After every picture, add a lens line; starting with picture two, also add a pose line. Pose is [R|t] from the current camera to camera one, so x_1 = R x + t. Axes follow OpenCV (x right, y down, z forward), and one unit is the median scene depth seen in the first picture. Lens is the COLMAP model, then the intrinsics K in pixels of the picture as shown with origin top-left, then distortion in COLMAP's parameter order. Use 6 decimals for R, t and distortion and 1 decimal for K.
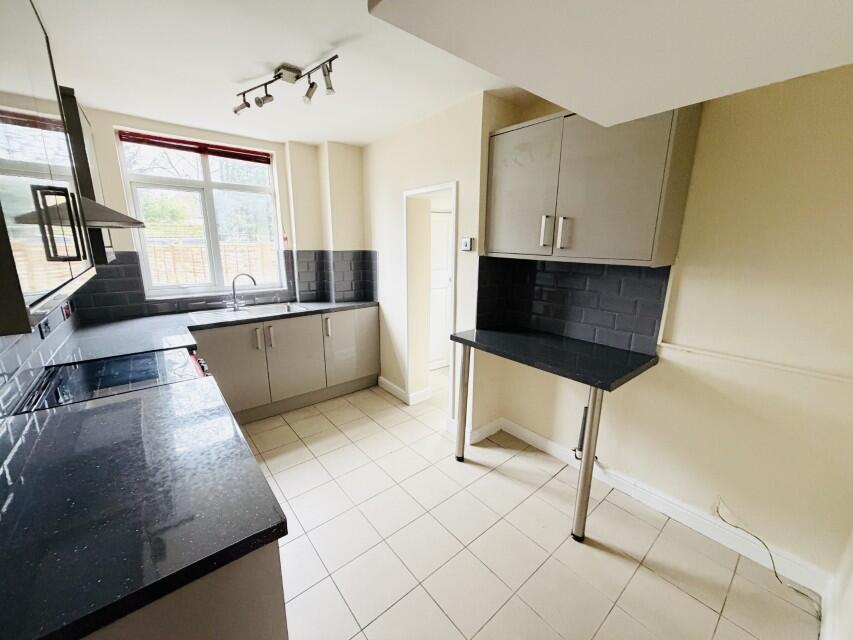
lens RADIAL K [[341.2, 0, 423.2], [0, 341.2, 321.1], [0, 0, 1]] dist [0.000529, -0.000033]
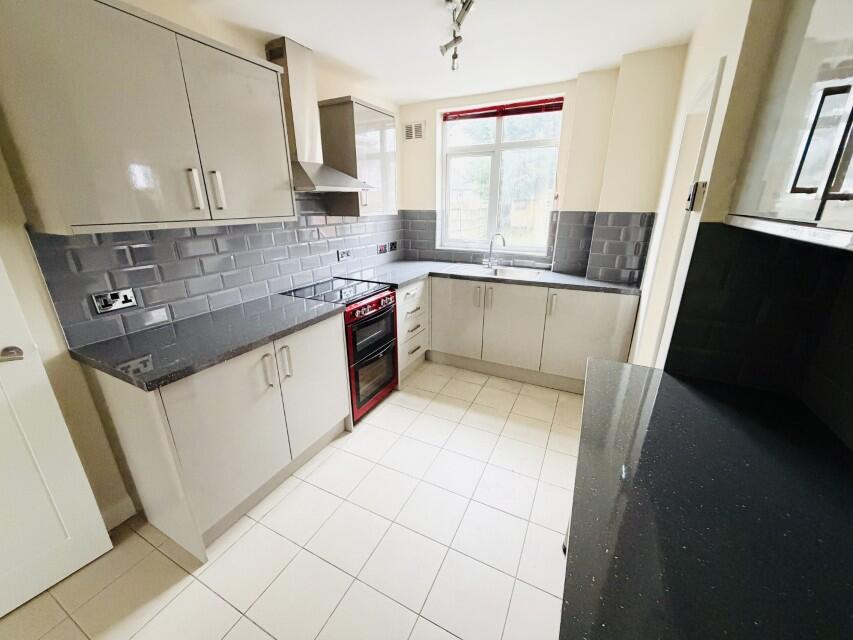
lens RADIAL K [[341.2, 0, 423.2], [0, 341.2, 321.1], [0, 0, 1]] dist [0.000529, -0.000033]
pose [[0.397238, 0.287327, -0.871576, 0.355519], [-0.201294, 0.953876, 0.222715, -0.070973], [0.895367, 0.086972, 0.436753, 0.371756]]
